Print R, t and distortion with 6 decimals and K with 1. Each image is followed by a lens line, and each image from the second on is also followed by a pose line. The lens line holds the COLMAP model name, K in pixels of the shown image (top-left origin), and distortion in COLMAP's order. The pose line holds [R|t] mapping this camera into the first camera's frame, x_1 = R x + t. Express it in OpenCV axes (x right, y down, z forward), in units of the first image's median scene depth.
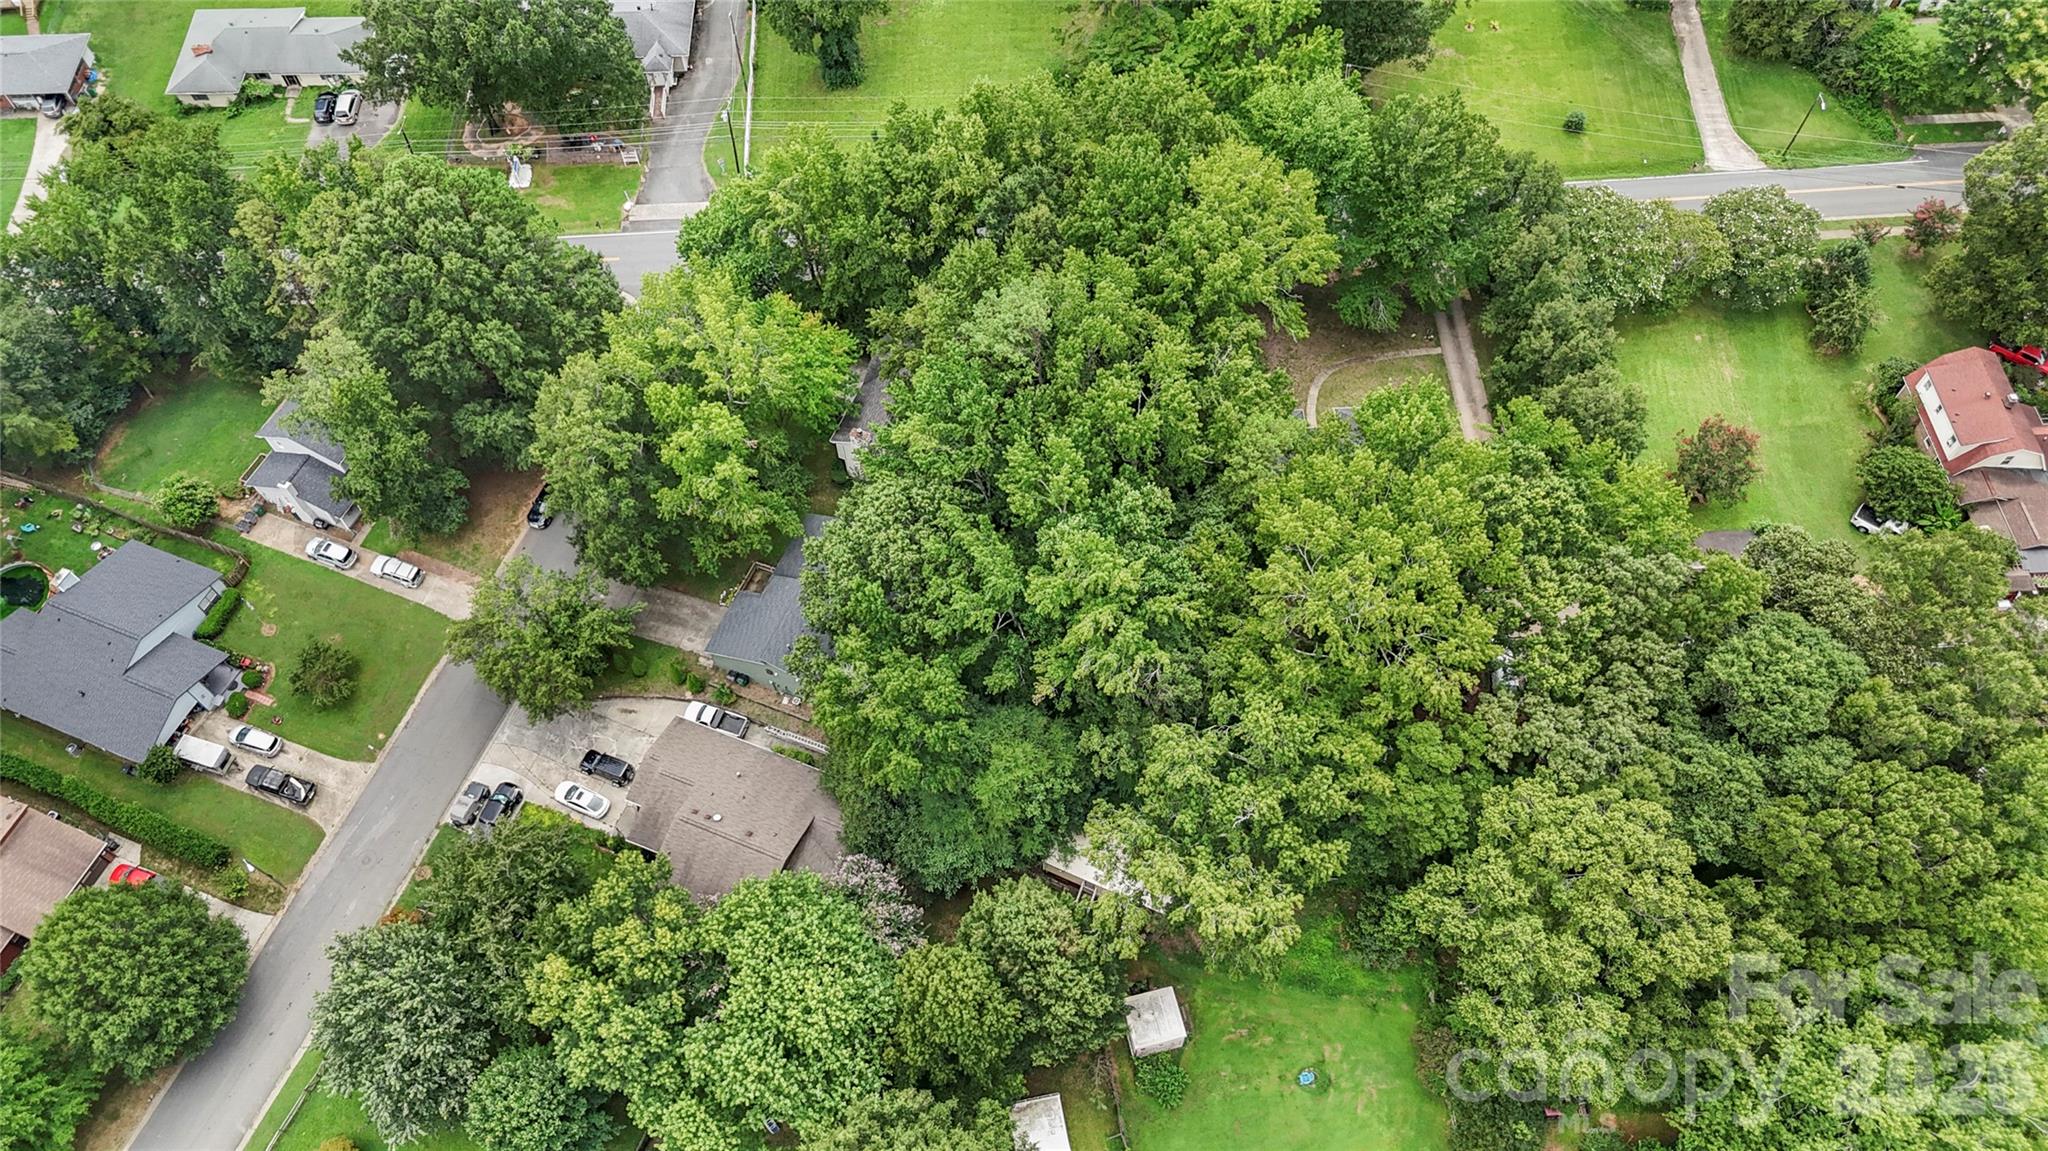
lens RADIAL K [[1506.0, 0, 1020.7], [0, 1506.0, 569.8], [0, 0, 1]] dist [0.066365, -0.058759]
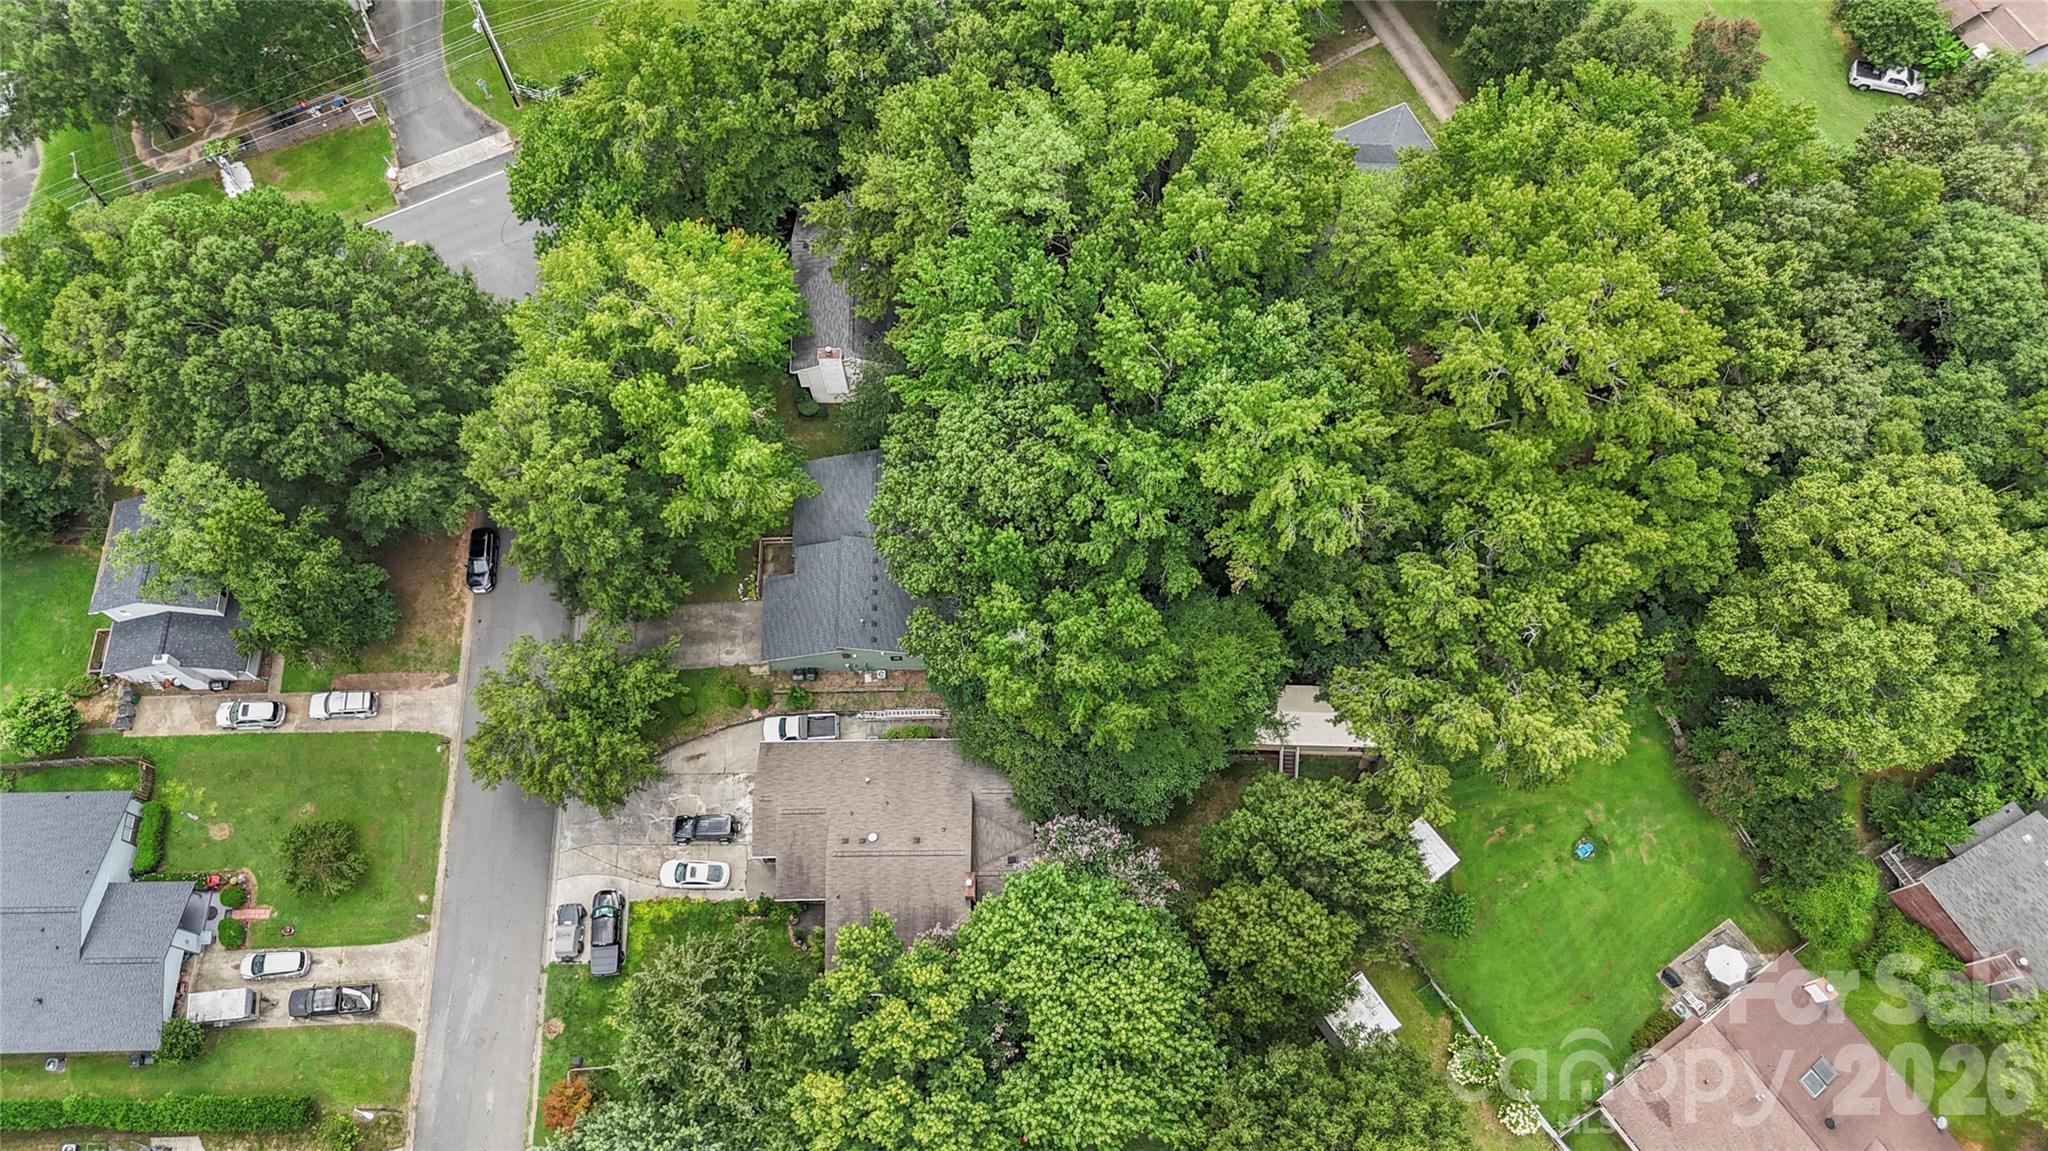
lens RADIAL K [[1506.0, 0, 1020.7], [0, 1506.0, 569.8], [0, 0, 1]] dist [0.066365, -0.058759]
pose [[0.920911, -0.359984, 0.149448, -0.186729], [0.334188, 0.926570, 0.172589, -0.092090], [-0.200603, -0.108995, 0.973590, 0.156356]]
